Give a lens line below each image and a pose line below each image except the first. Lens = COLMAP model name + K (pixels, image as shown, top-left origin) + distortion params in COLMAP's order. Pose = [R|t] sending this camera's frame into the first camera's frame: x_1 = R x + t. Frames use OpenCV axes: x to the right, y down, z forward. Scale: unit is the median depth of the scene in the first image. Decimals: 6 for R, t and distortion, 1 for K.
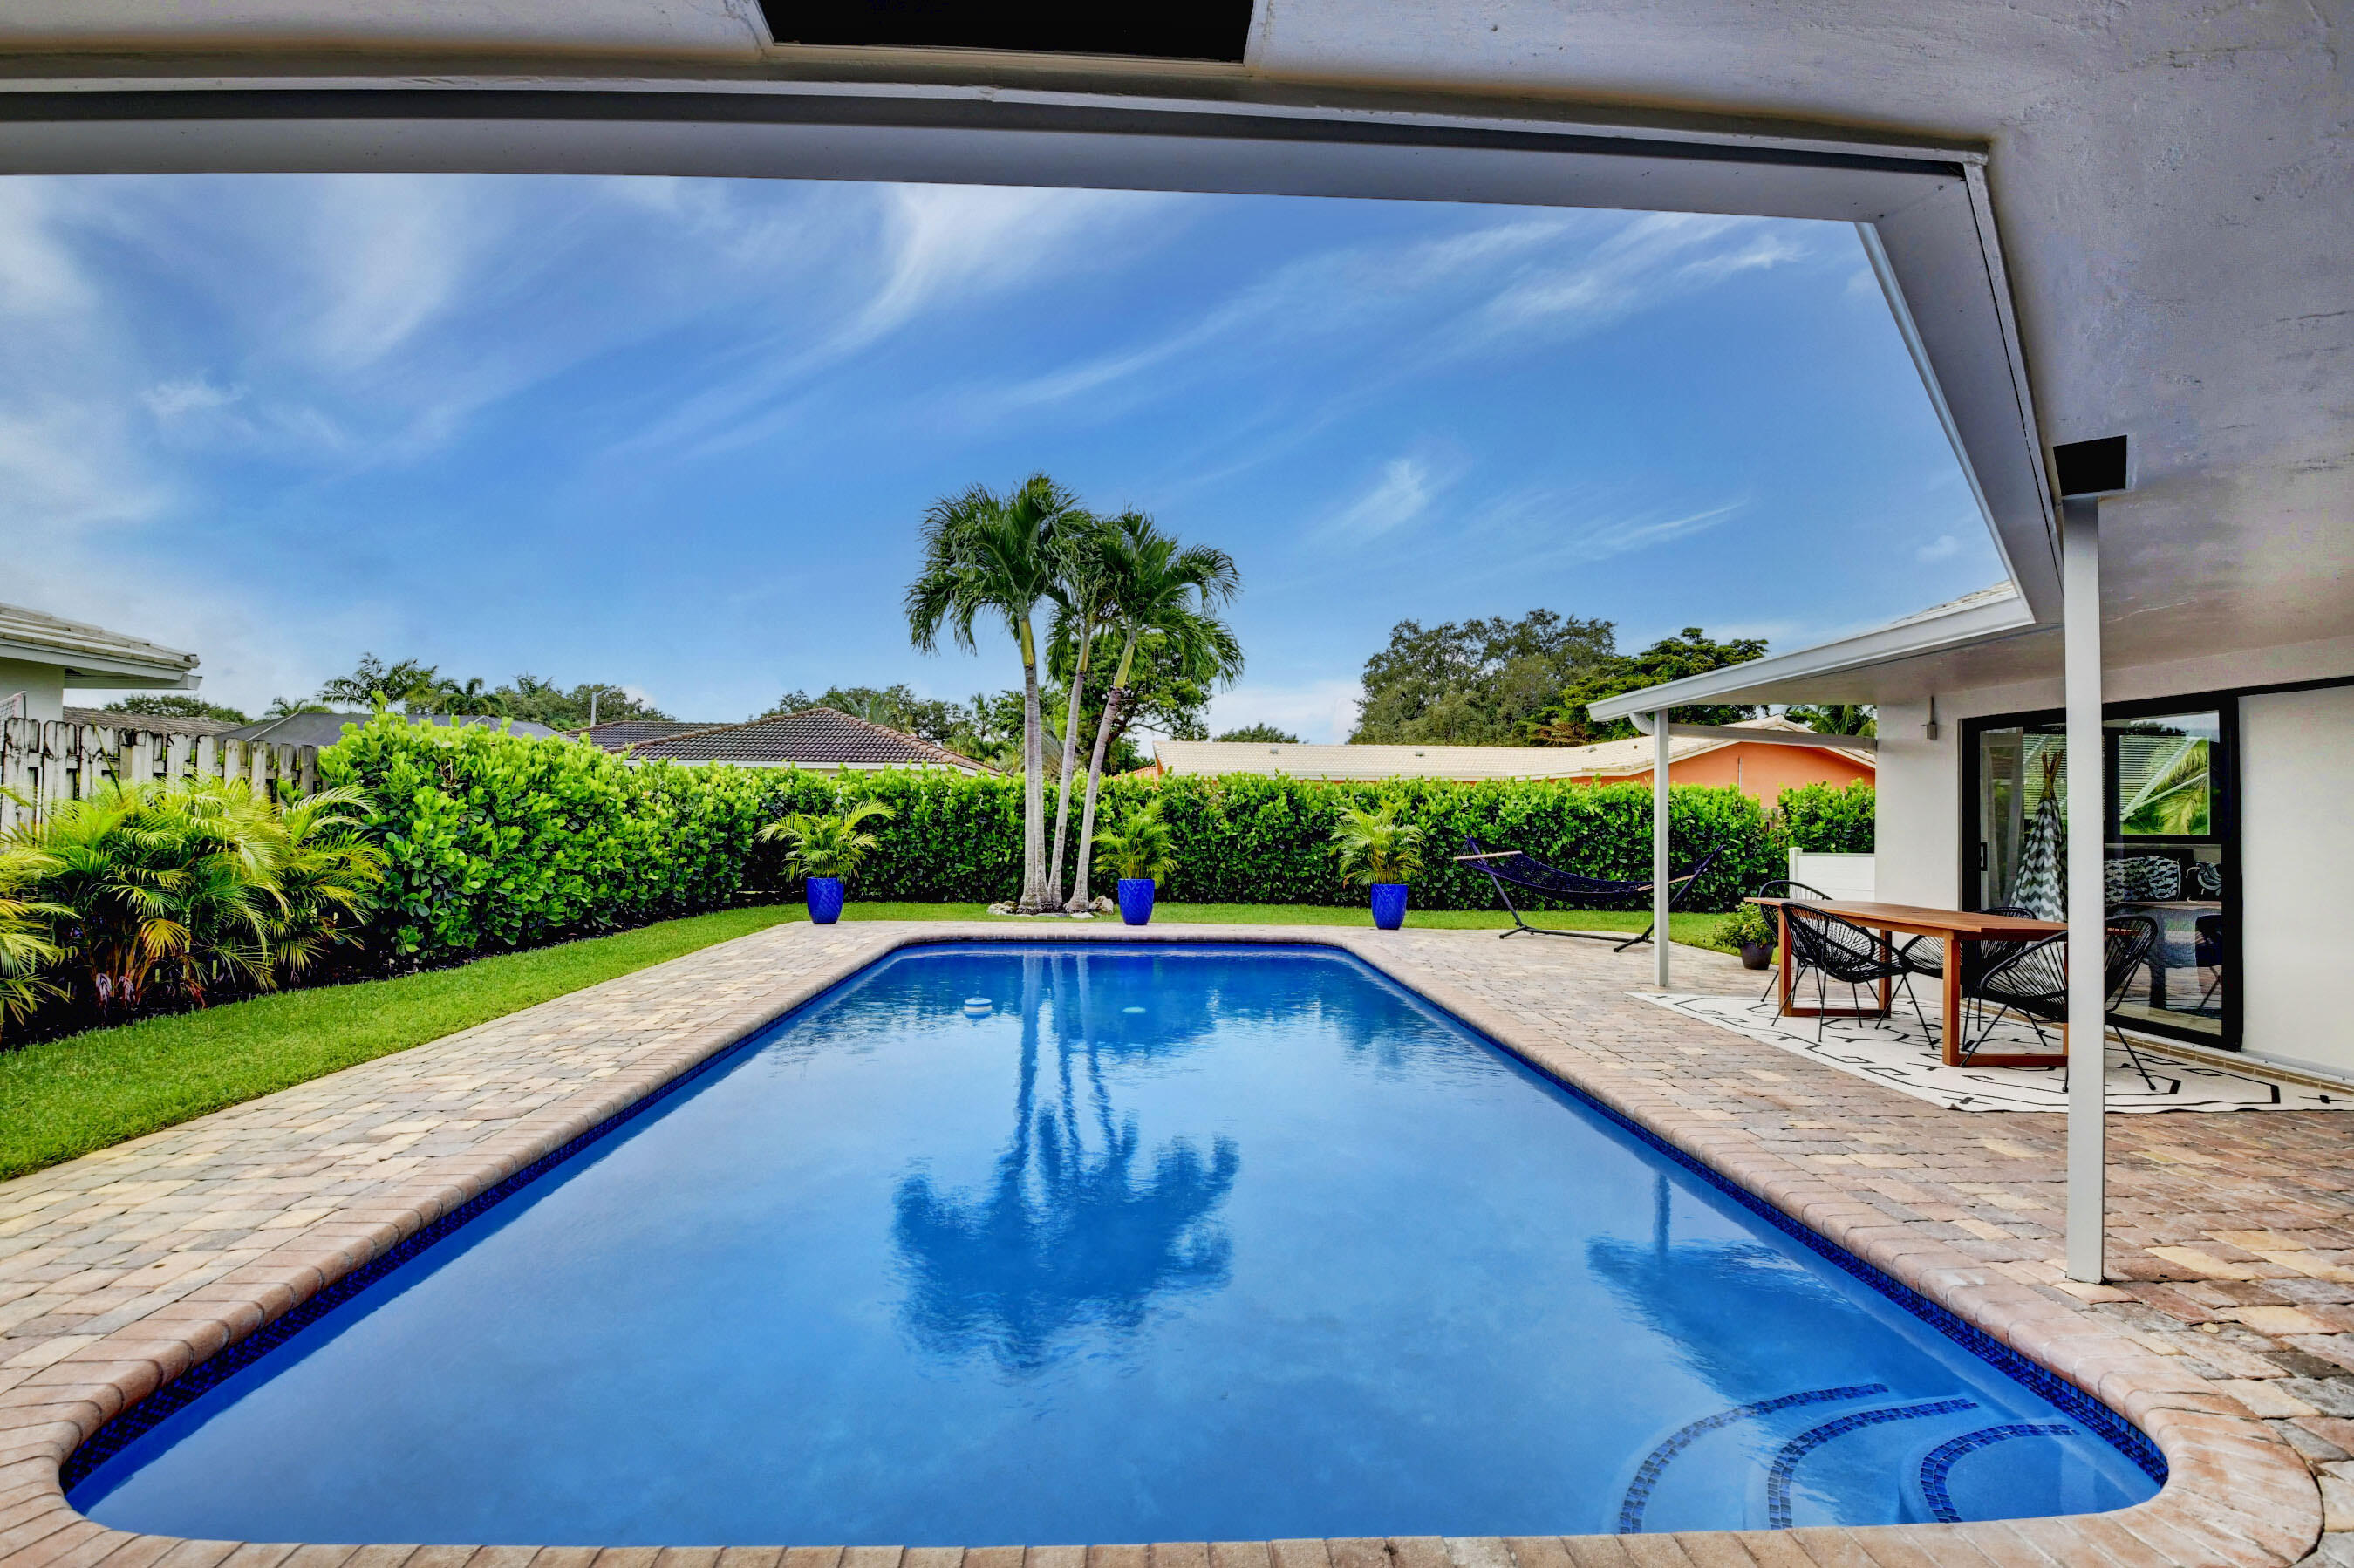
lens RADIAL K [[1053.2, 0, 1155.3], [0, 1053.2, 780.6], [0, 0, 1]] dist [-0.012647, -0.007166]
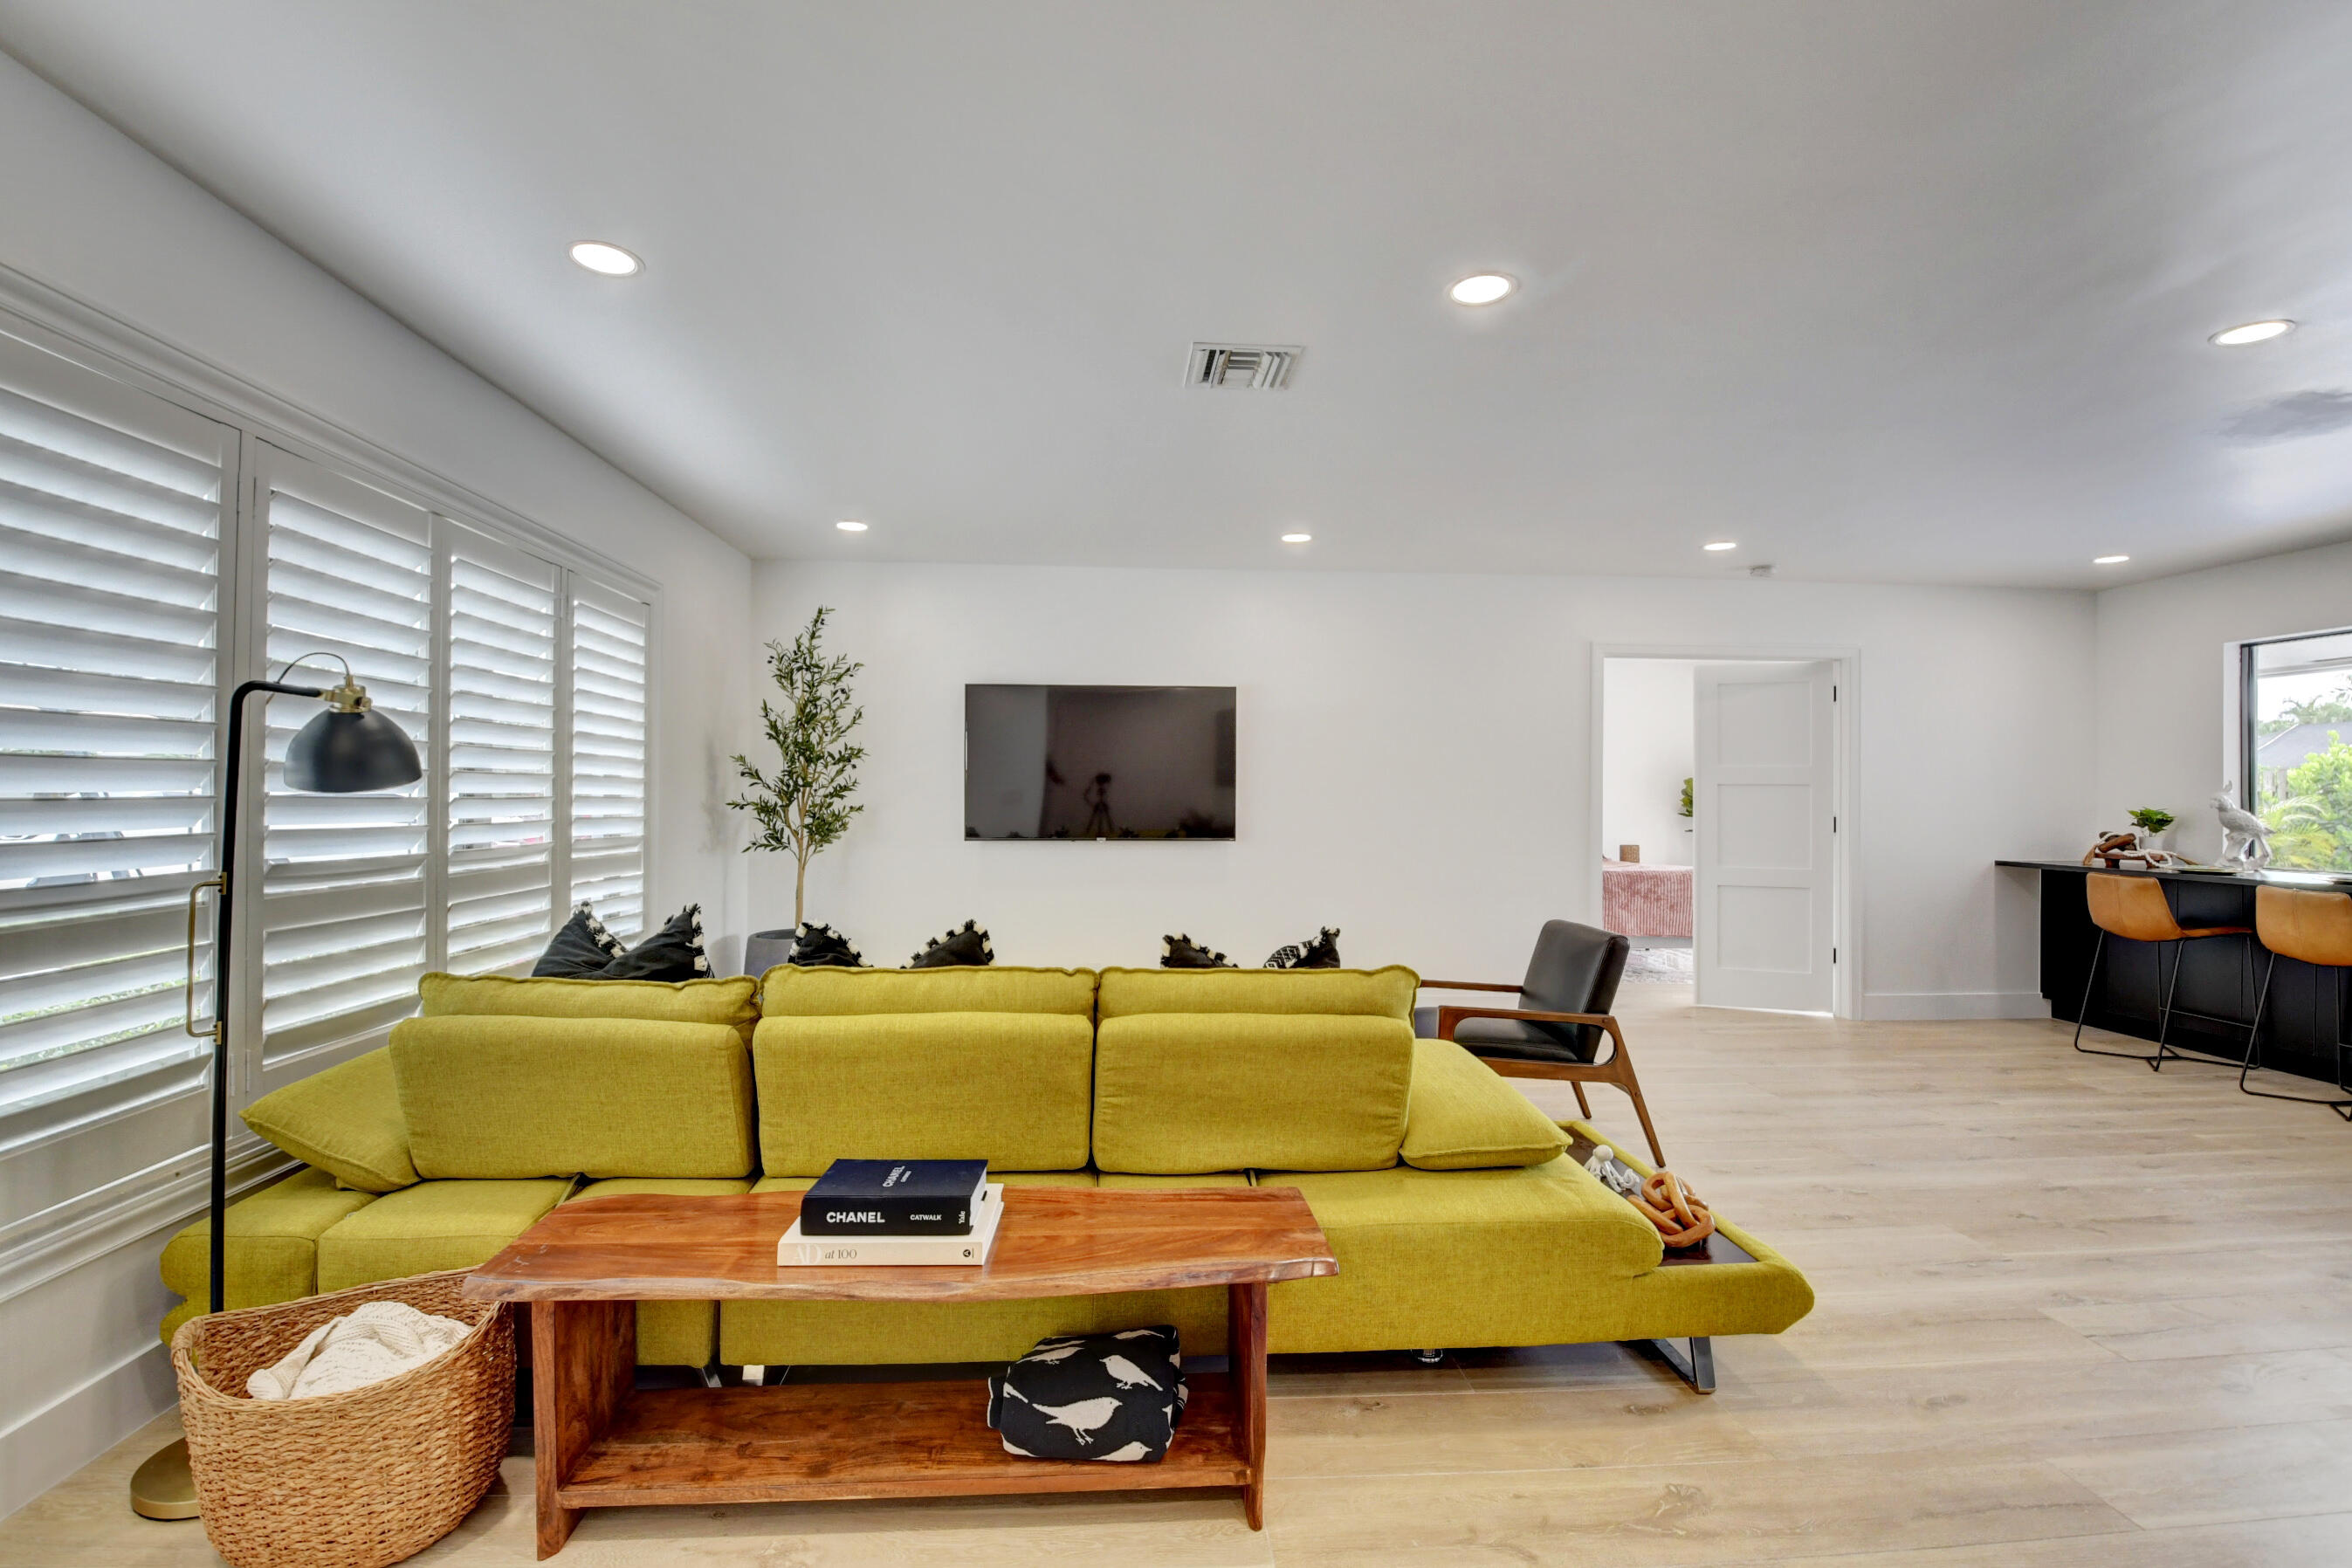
lens RADIAL K [[1052.3, 0, 1172.0], [0, 1052.3, 775.3], [0, 0, 1]] dist [-0.012647, -0.007166]
pose [[0.038300, -0.029001, -0.998845, 0.549507], [0.018126, 0.999434, -0.028324, -0.009589], [0.999102, -0.017020, 0.038804, -0.601724]]
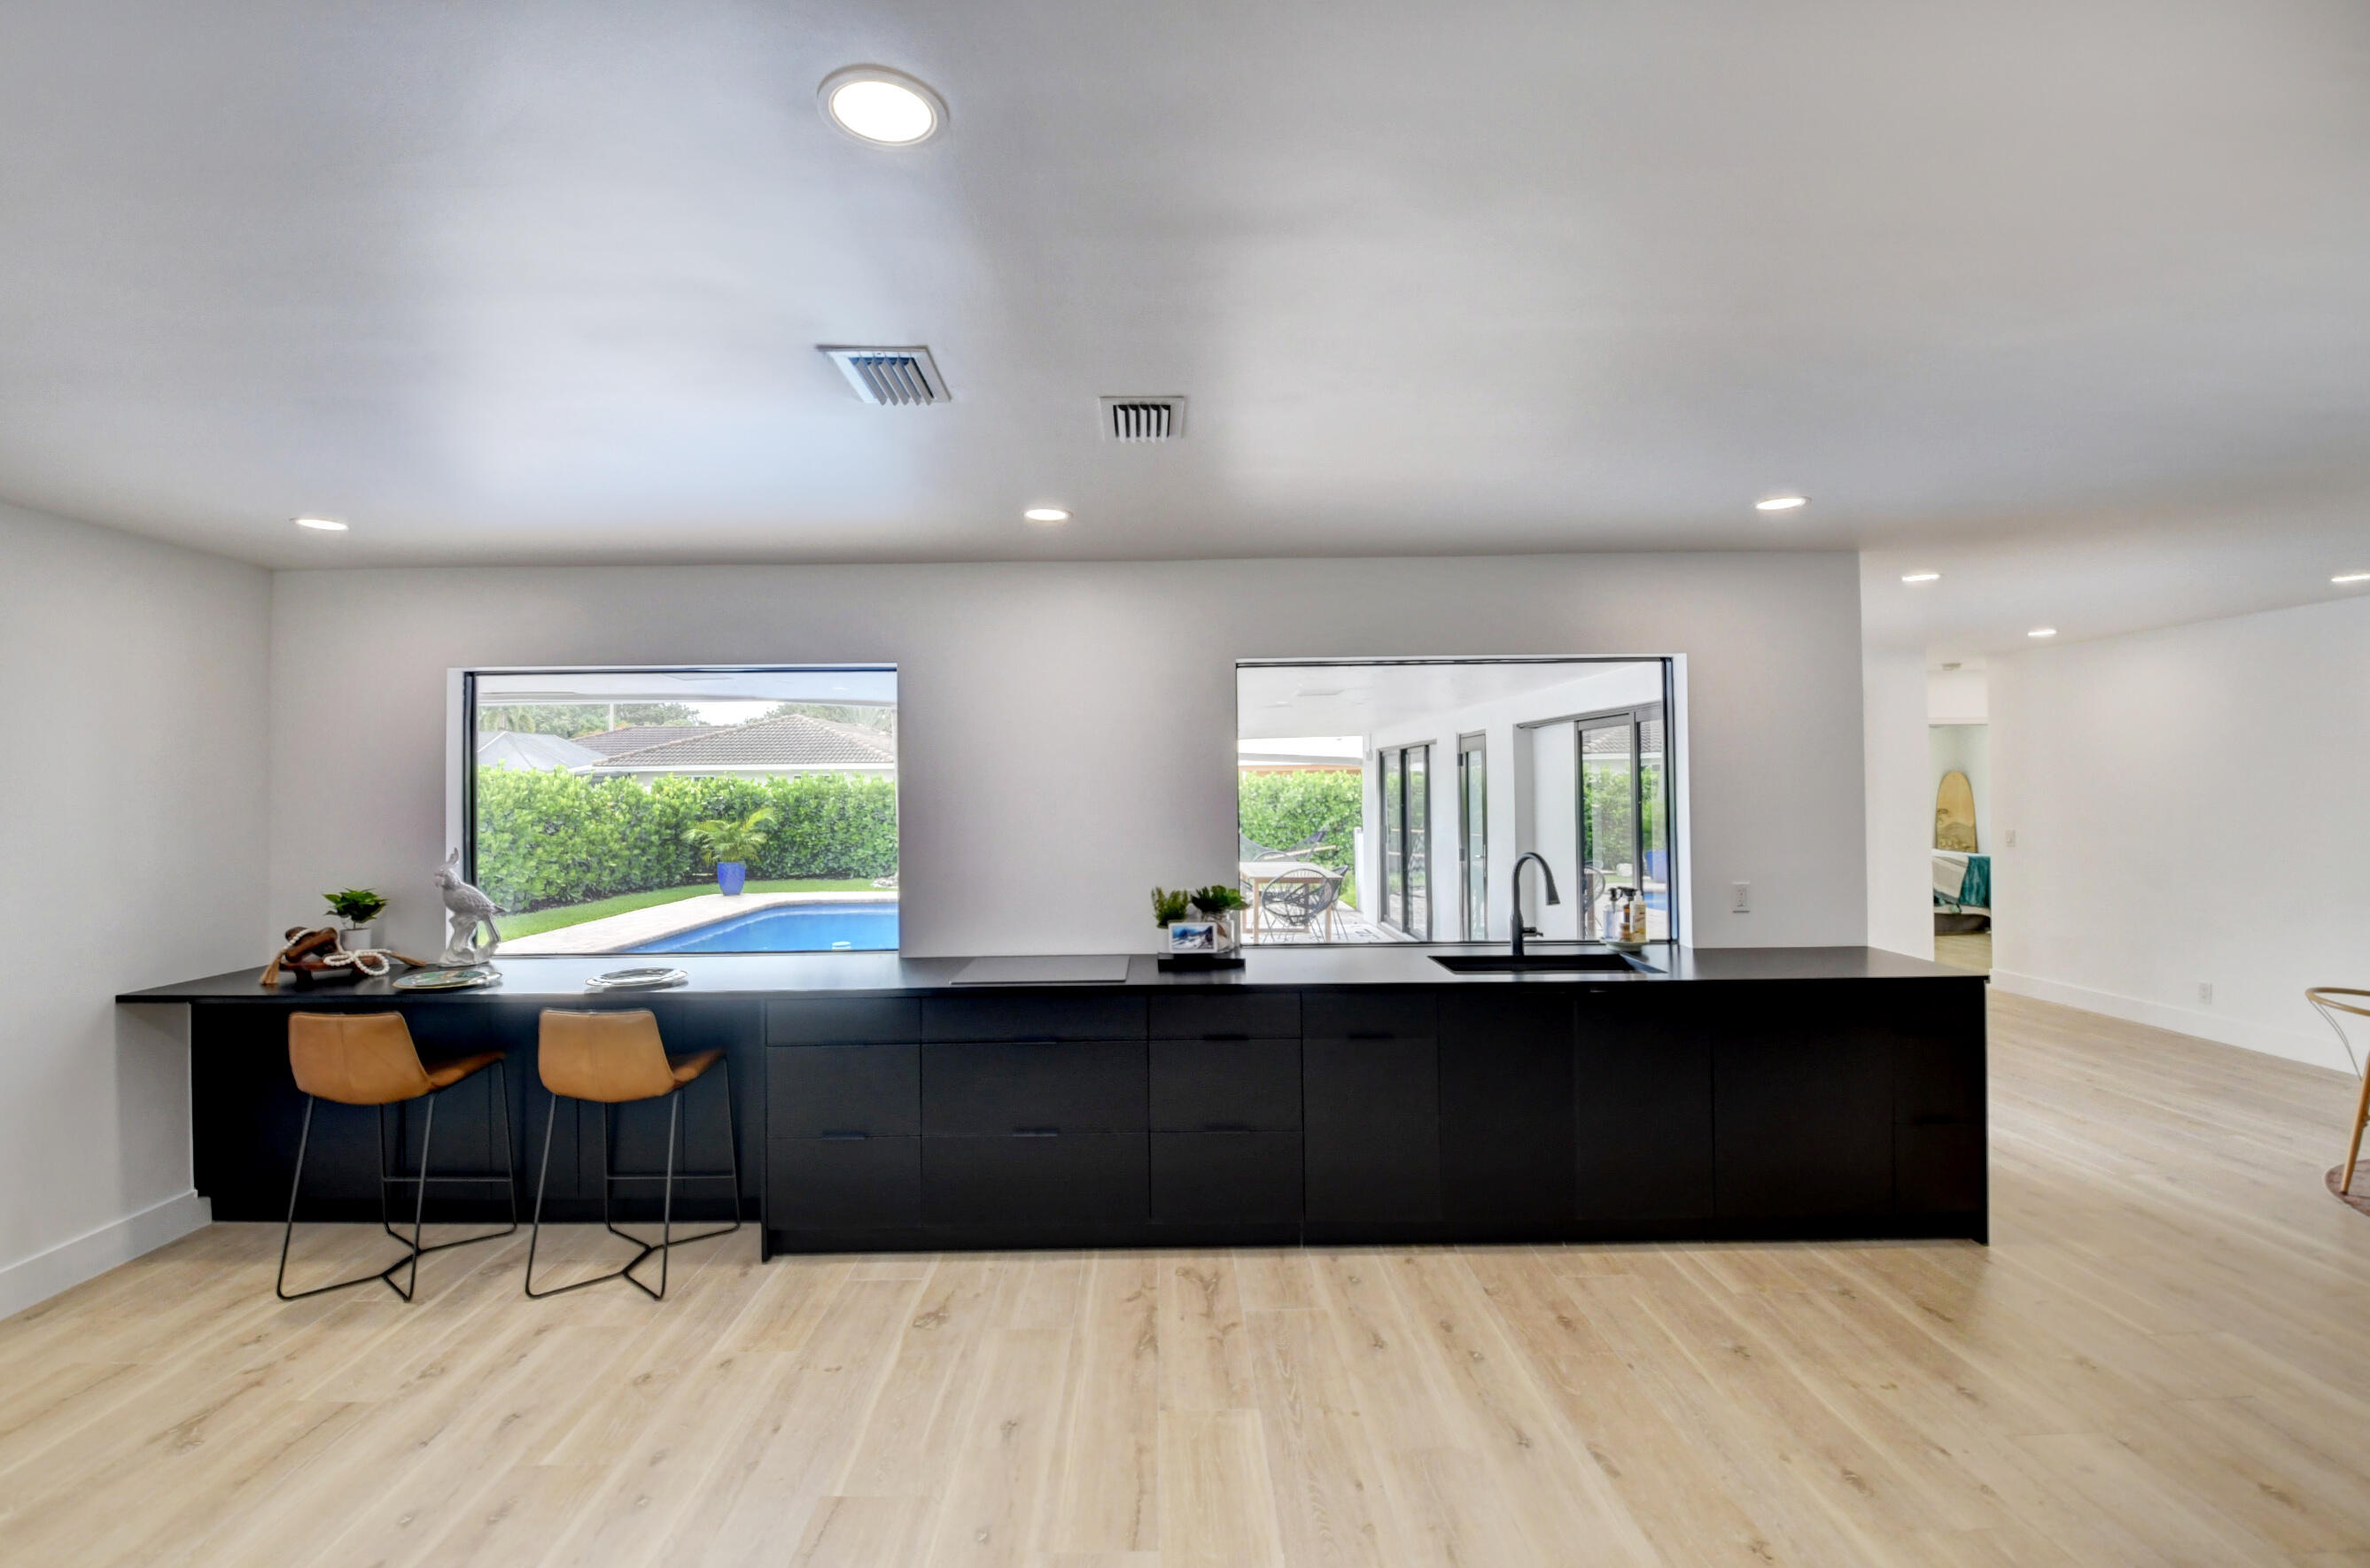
lens RADIAL K [[1060.3, 0, 1153.8], [0, 1060.3, 774.5], [0, 0, 1]] dist [-0.012647, -0.007166]
pose [[0.999280, -0.023387, -0.029873, 0.336692], [0.023912, 0.999563, 0.017363, -0.040678], [0.029454, -0.018065, 0.999403, -0.449128]]
